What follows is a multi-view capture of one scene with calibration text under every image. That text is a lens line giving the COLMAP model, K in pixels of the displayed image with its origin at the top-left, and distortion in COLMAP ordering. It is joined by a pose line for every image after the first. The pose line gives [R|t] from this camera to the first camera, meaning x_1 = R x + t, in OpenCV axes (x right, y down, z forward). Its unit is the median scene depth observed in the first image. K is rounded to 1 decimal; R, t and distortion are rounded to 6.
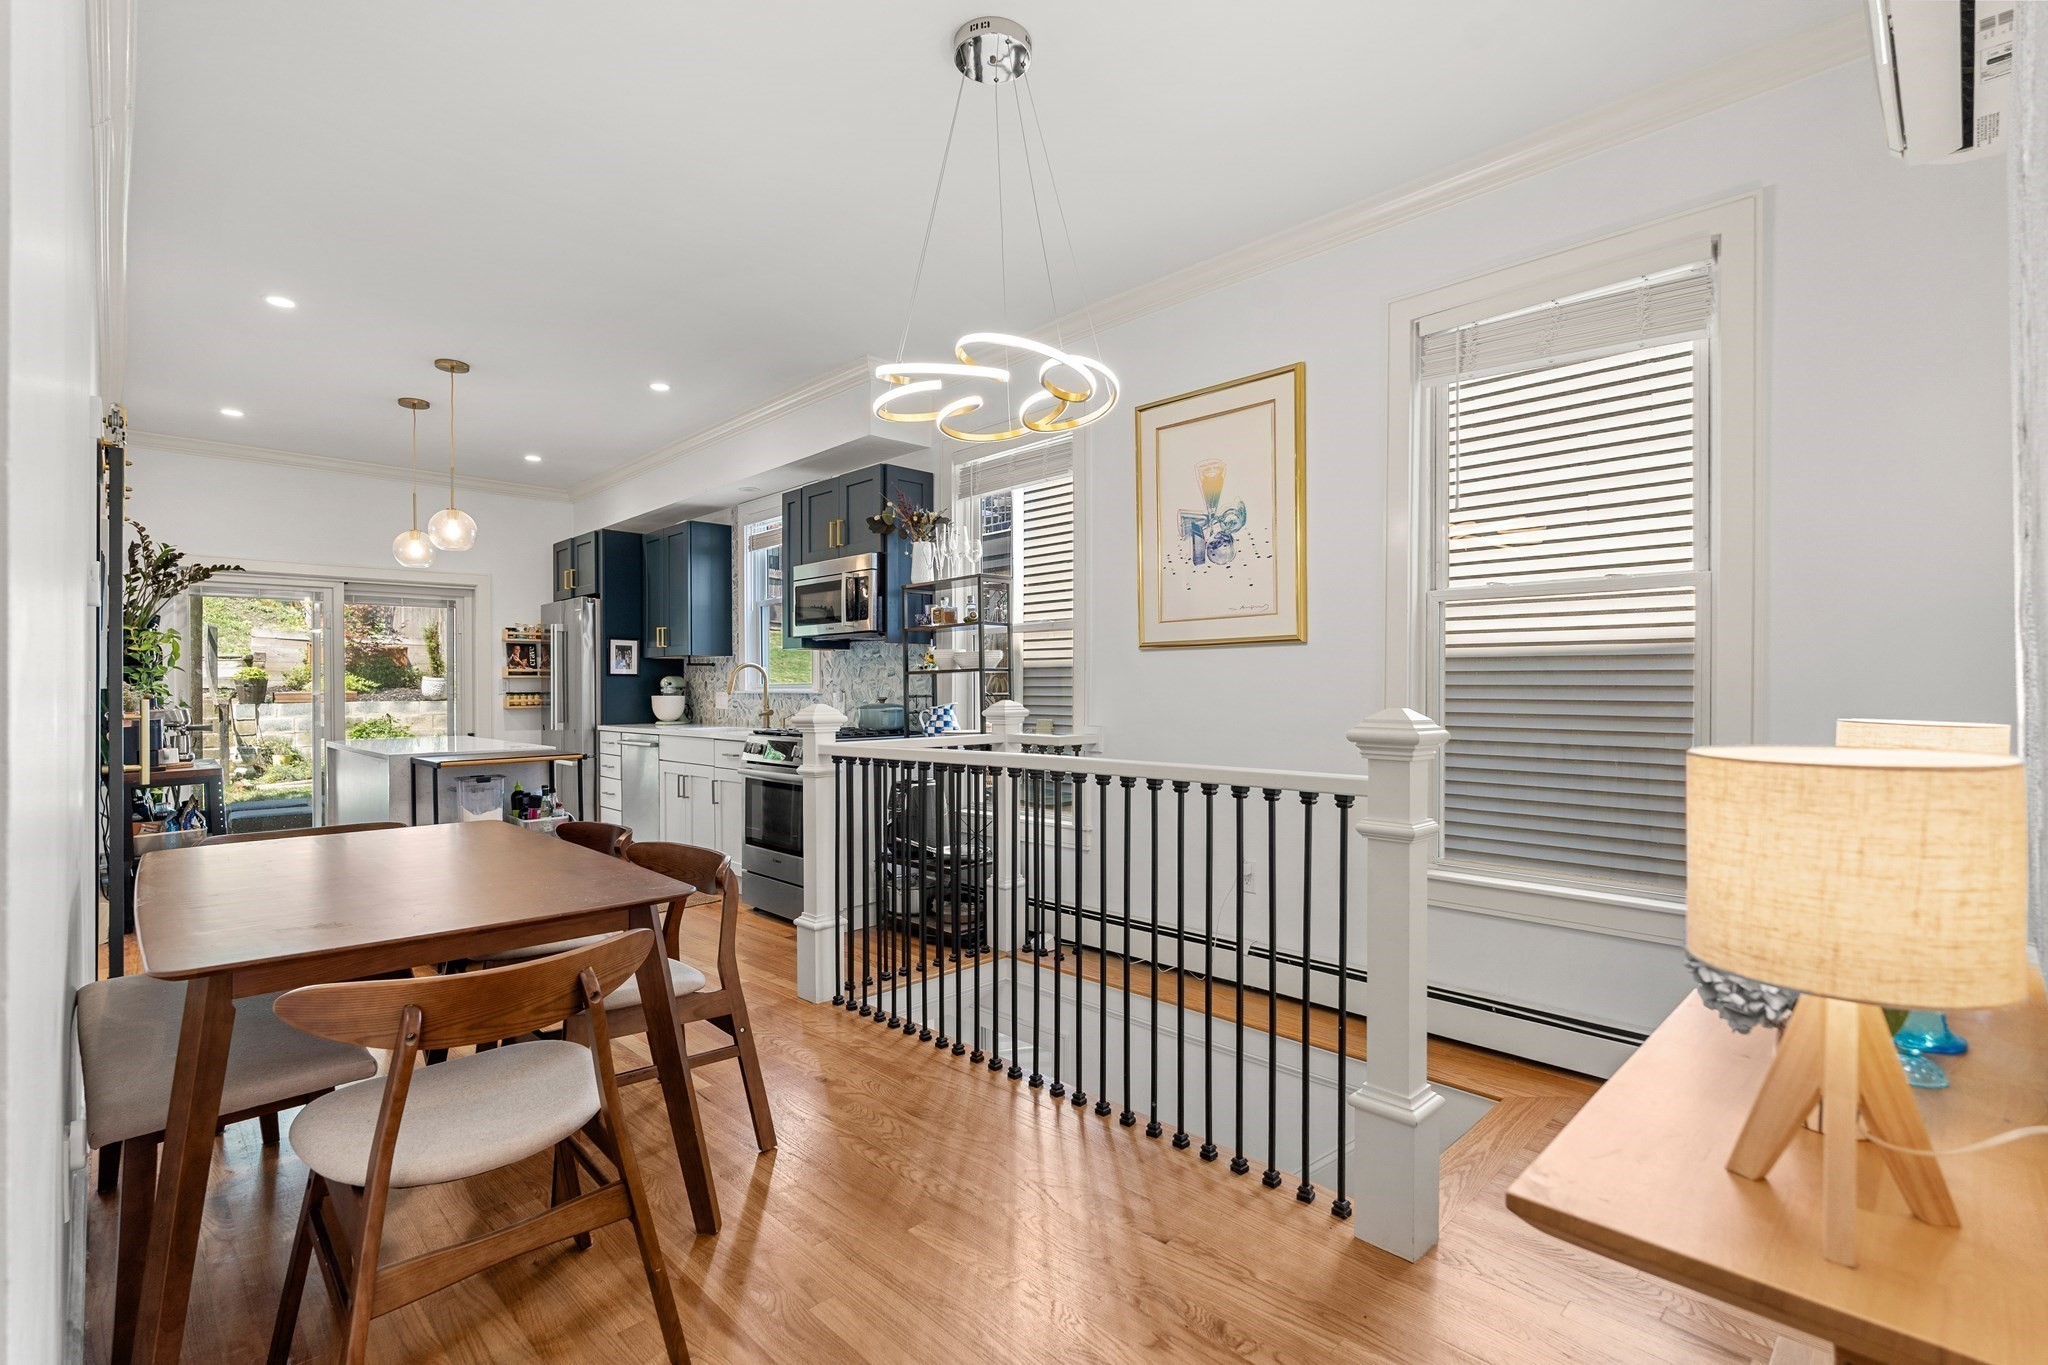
lens RADIAL K [[947.5, 0, 1027.5], [0, 947.5, 688.1], [0, 0, 1]] dist [-0.000031, -0.000356]
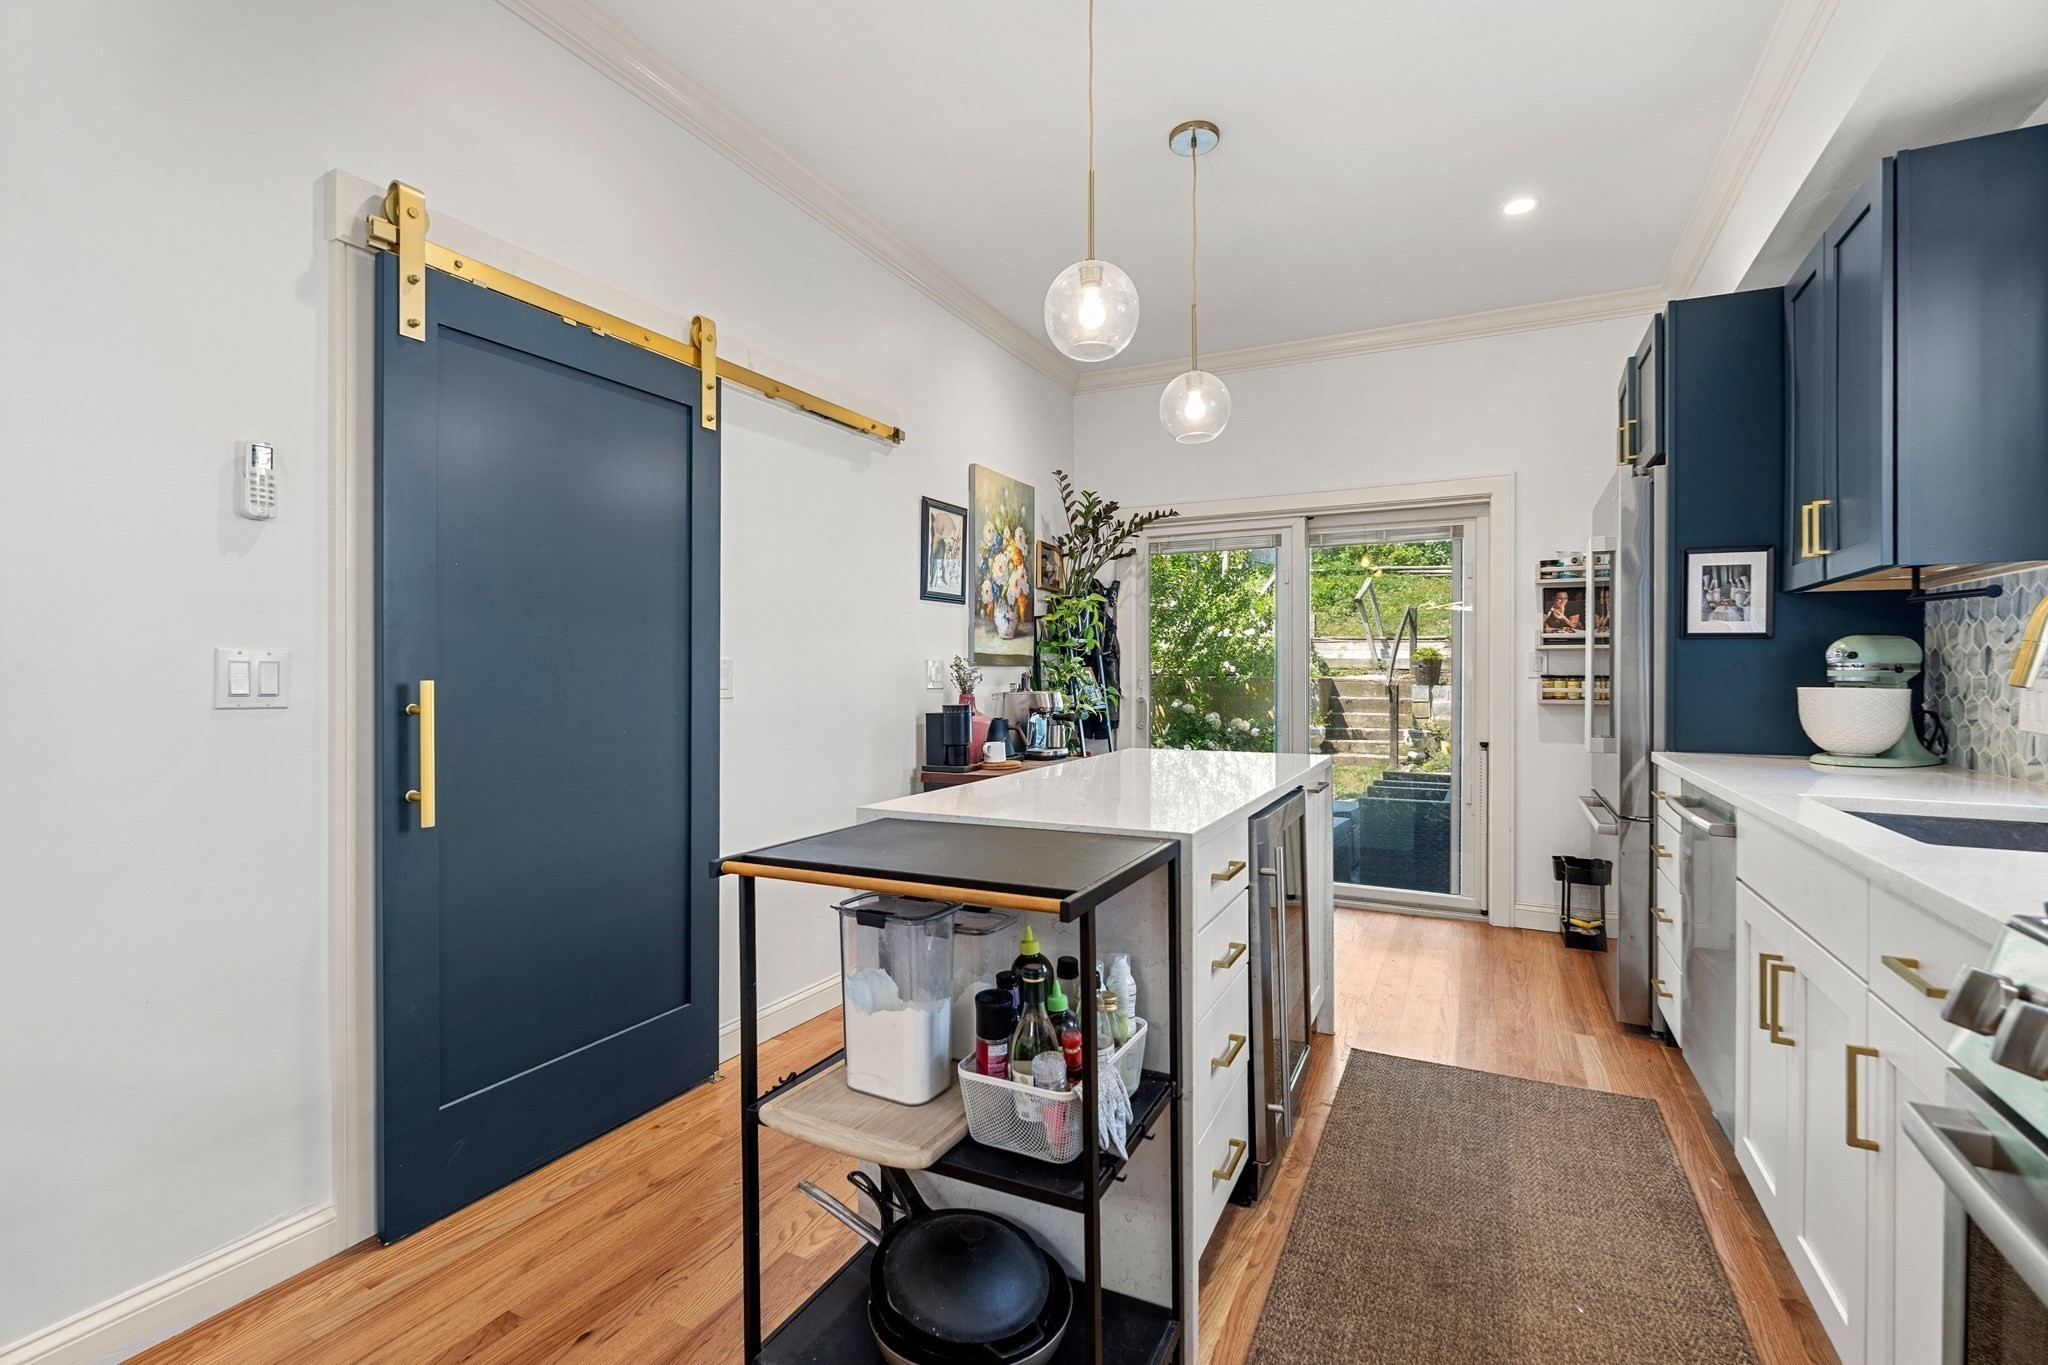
lens RADIAL K [[911.2, 0, 1019.2], [0, 911.2, 674.2], [0, 0, 1]] dist [-0.000090, 0.000201]
pose [[0.319066, 0.008195, -0.947697, -0.134095], [-0.005162, 0.999963, 0.006909, 0.001885], [0.947718, 0.002687, 0.319097, 0.537565]]
